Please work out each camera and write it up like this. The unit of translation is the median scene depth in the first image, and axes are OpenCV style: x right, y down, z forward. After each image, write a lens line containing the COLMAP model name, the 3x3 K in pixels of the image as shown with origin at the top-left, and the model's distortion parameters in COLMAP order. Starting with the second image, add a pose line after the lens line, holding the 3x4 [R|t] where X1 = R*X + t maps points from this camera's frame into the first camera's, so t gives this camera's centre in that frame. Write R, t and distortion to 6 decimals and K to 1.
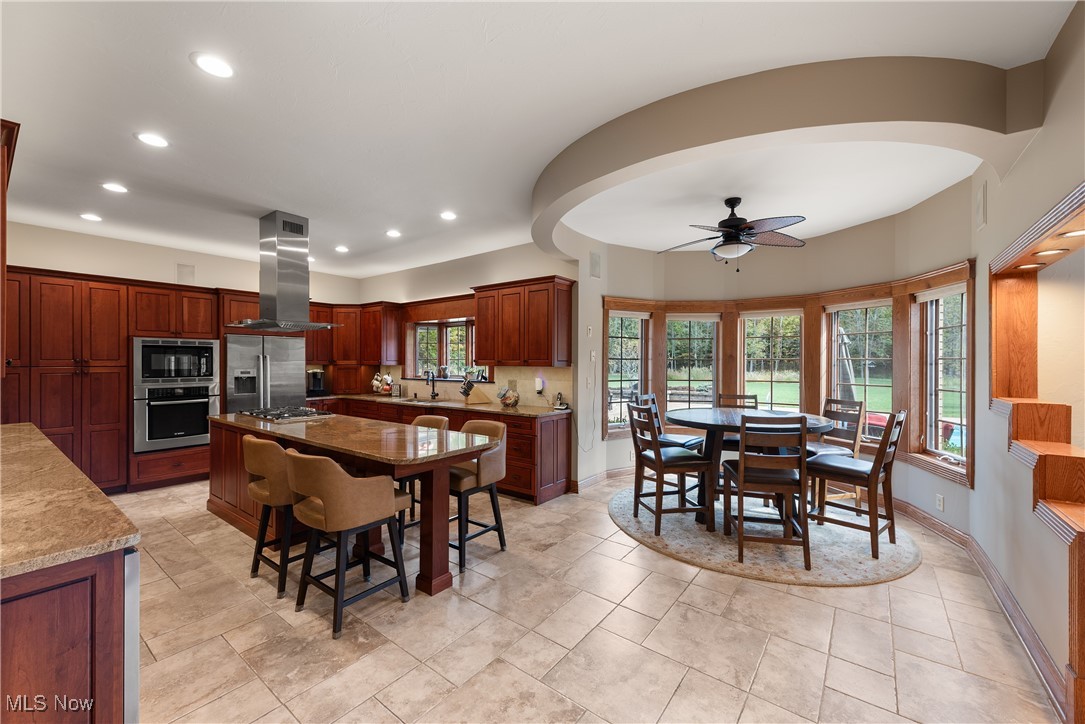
lens RADIAL K [[428.9, 0, 547.6], [0, 428.9, 361.5], [0, 0, 1]] dist [0.001917, -0.000724]
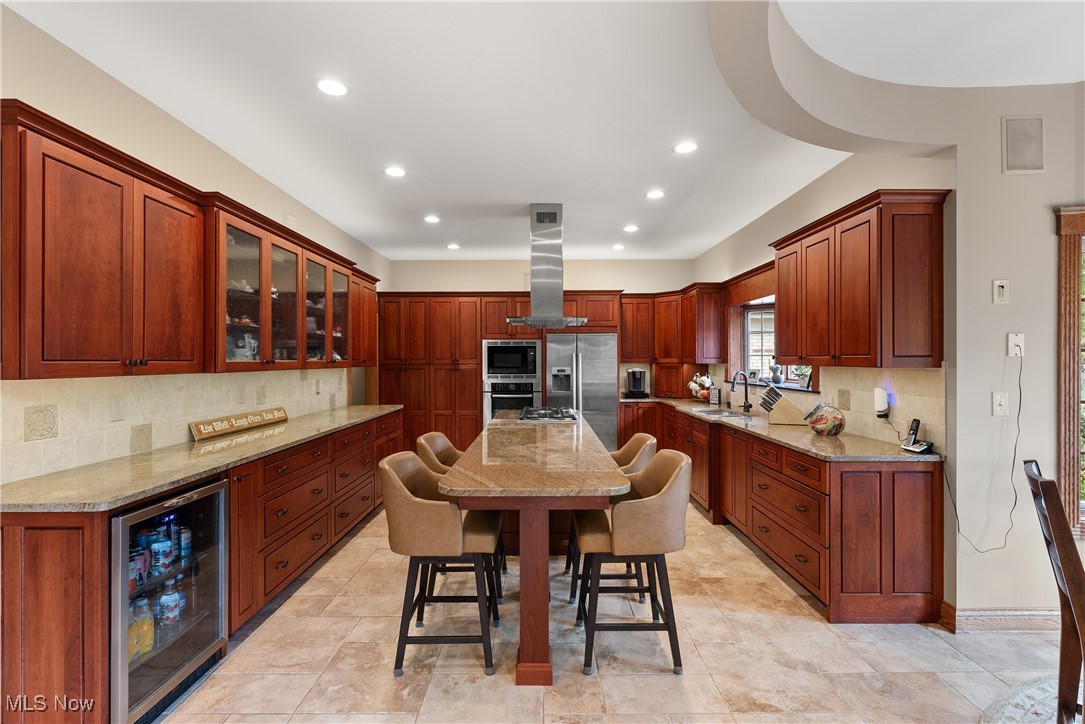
lens RADIAL K [[494.7, 0, 538.4], [0, 494.7, 358.5], [0, 0, 1]] dist [-0.000494, -0.000658]
pose [[0.595131, -0.005504, -0.803610, 0.223823], [0.005471, 0.999981, -0.002797, 0.000313], [0.803610, -0.002733, 0.595150, 0.284015]]
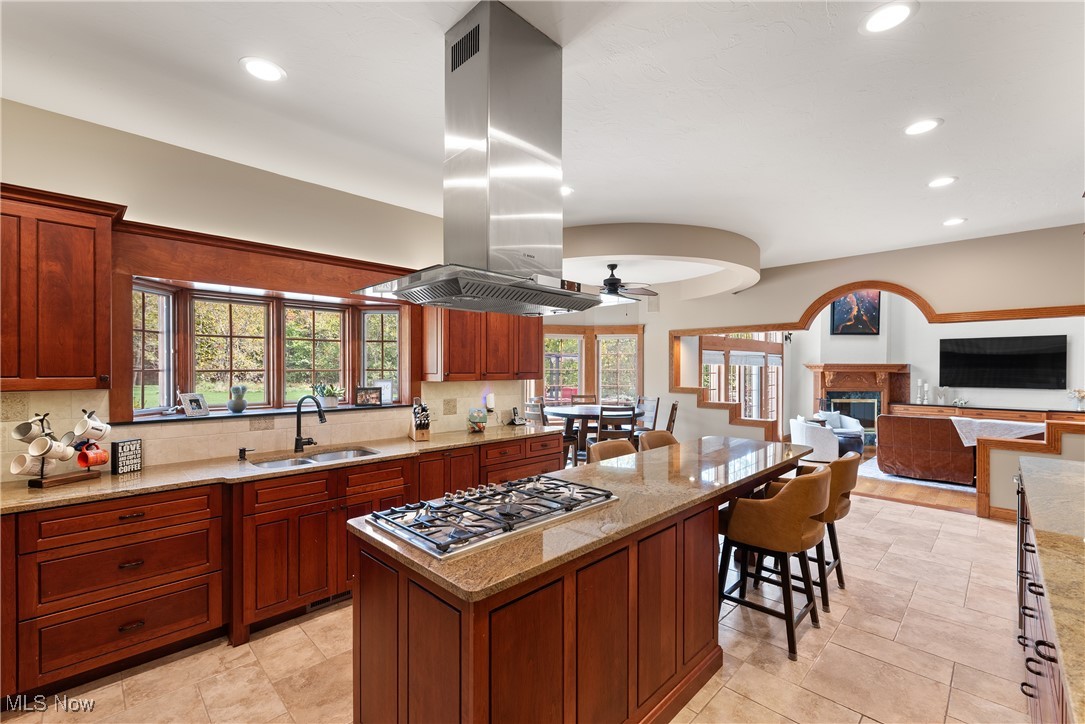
lens RADIAL K [[462.4, 0, 544.1], [0, 462.4, 367.7], [0, 0, 1]] dist [0.001428, 0.000077]
pose [[0.135155, -0.002291, 0.990822, -0.913068], [-0.004175, 0.999987, 0.002881, -0.015567], [-0.990816, -0.004526, 0.135143, 0.774813]]
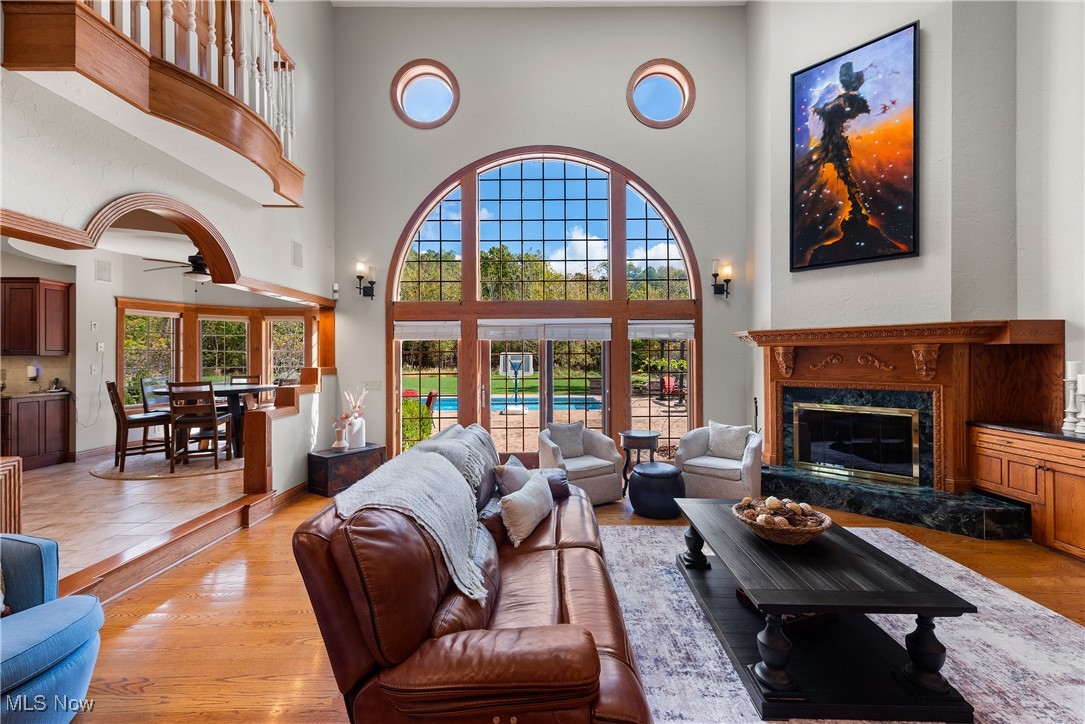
lens RADIAL K [[428.9, 0, 553.4], [0, 428.9, 360.3], [0, 0, 1]] dist [0.001917, -0.000724]
pose [[0.790780, -0.008458, 0.612042, 0.368310], [0.006783, 0.999964, 0.005056, 0.026489], [-0.612063, 0.000154, 0.790809, -0.710127]]
